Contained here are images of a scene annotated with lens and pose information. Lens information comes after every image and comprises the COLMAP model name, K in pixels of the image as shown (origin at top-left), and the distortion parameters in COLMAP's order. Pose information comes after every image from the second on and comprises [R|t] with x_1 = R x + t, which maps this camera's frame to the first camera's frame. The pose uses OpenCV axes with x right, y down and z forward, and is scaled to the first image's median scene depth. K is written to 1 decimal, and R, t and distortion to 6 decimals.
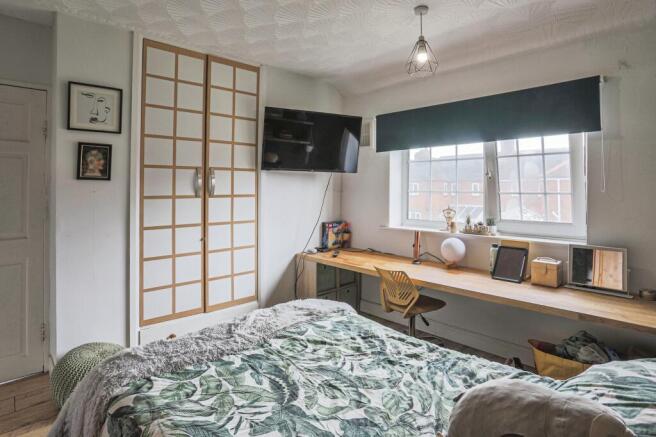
lens RADIAL K [[353.4, 0, 327.4], [0, 353.4, 187.3], [0, 0, 1]] dist [-0.042783, 0.000116]
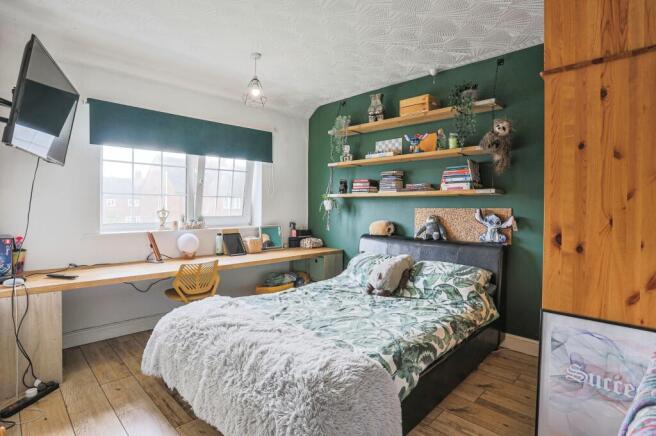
lens RADIAL K [[350.3, 0, 327.8], [0, 350.3, 211.2], [0, 0, 1]] dist [-0.001108, 0.000197]
pose [[-0.039941, -0.019470, 0.999012, -1.094872], [-0.010026, 0.999768, 0.019084, 0.057161], [-0.999152, -0.009254, -0.040127, 0.775783]]
